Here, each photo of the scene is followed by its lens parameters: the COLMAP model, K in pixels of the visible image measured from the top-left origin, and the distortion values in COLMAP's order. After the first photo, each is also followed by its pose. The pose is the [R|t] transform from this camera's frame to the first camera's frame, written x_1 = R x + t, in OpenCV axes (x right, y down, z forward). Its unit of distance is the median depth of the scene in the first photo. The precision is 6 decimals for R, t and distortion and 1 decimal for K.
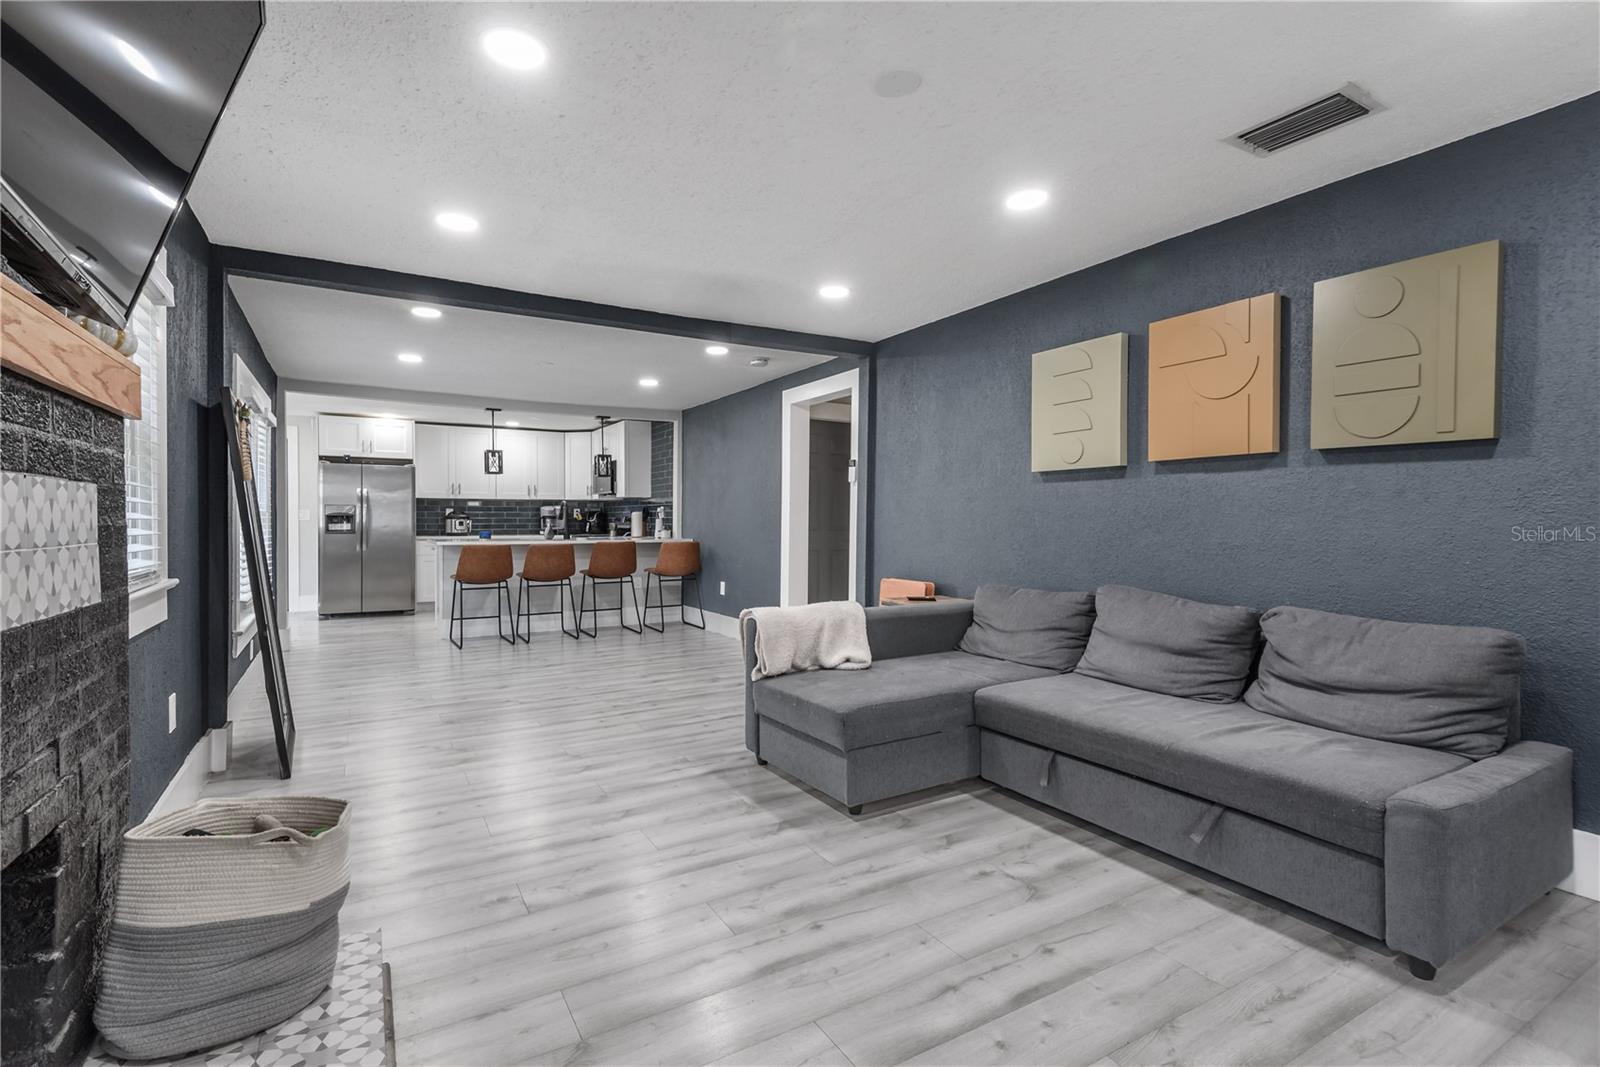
lens RADIAL K [[726.3, 0, 828.6], [0, 726.3, 532.7], [0, 0, 1]] dist [0.028272, -0.012831]
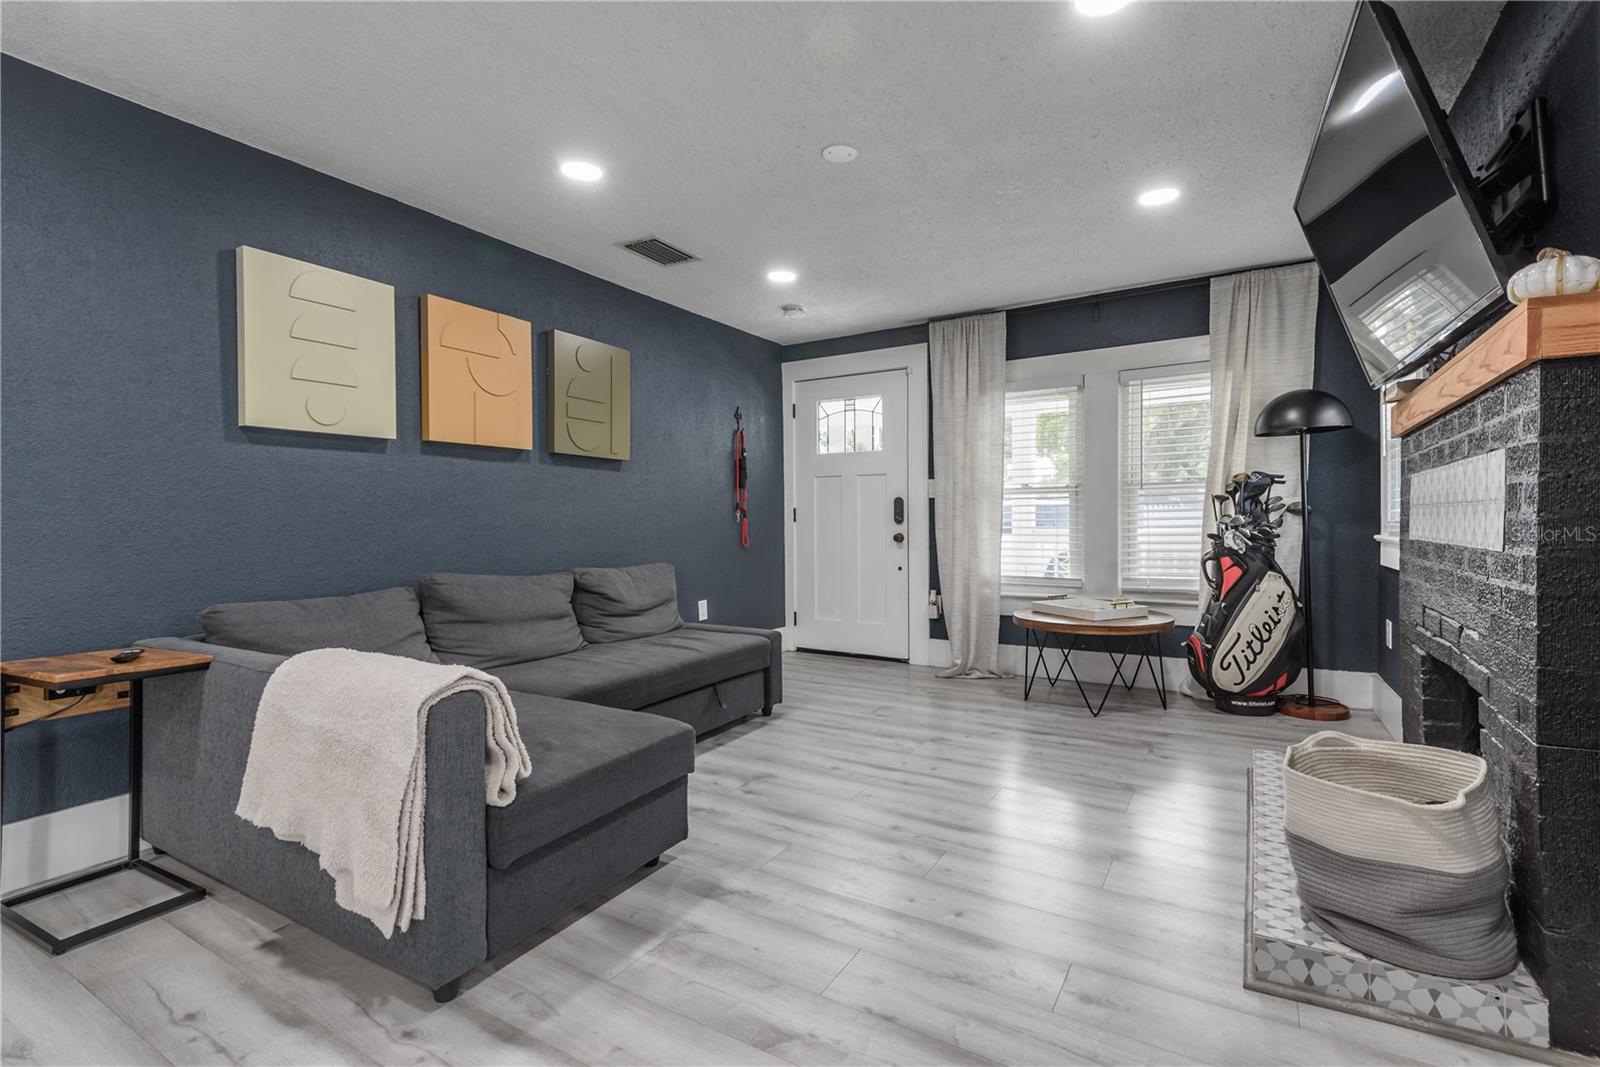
lens RADIAL K [[726.3, 0, 790.5], [0, 726.3, 532.8], [0, 0, 1]] dist [0.028272, -0.012831]
pose [[-0.427863, -0.017881, 0.903667, -0.287389], [0.020163, 0.999367, 0.029321, 0.001565], [-0.903619, 0.030766, -0.427231, 0.461720]]
